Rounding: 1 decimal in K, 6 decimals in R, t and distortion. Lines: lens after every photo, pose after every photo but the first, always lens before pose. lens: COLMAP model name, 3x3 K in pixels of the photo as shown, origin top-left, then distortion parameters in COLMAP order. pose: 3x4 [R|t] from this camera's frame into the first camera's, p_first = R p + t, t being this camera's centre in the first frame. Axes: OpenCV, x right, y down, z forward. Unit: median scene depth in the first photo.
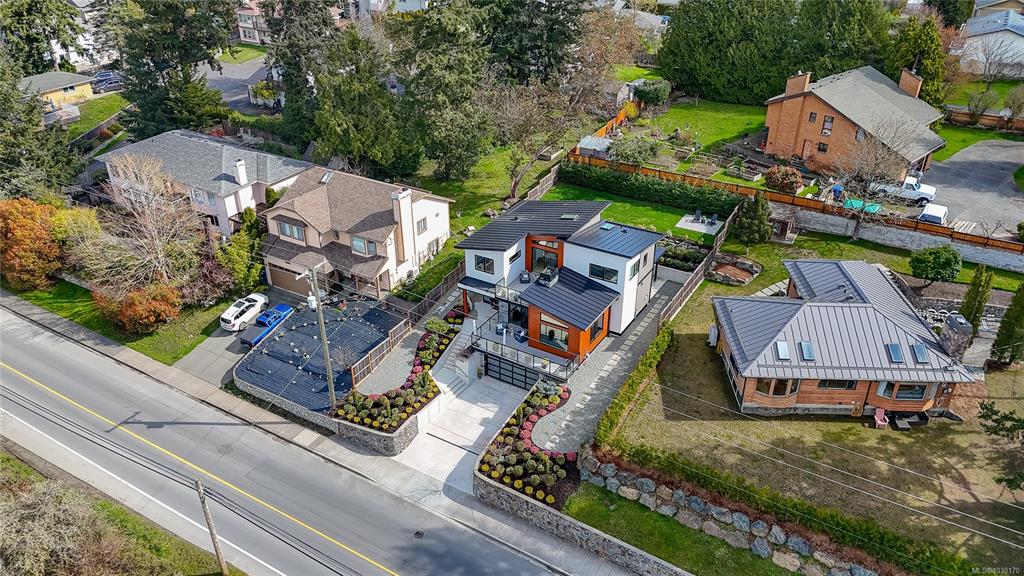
lens RADIAL K [[703.0, 0, 522.5], [0, 703.0, 289.3], [0, 0, 1]] dist [0.038519, 0.000285]
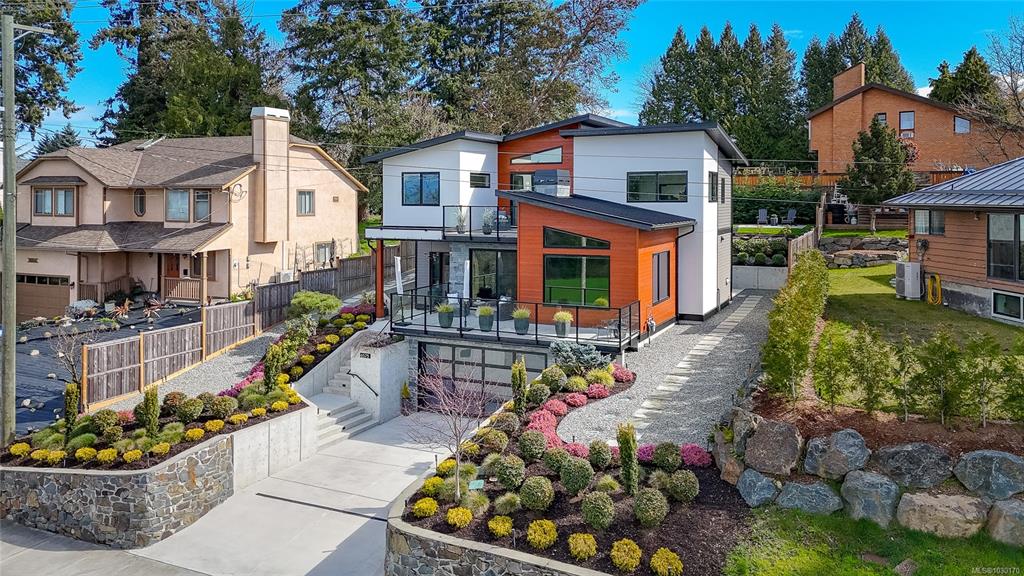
lens RADIAL K [[702.0, 0, 512.0], [0, 702.0, 288.0], [0, 0, 1]] dist [0.018947, 0.001434]
pose [[0.995144, -0.004964, 0.098307, -0.039603], [0.051392, 0.877999, -0.475896, 0.277978], [-0.083951, 0.478637, 0.873990, 0.599249]]
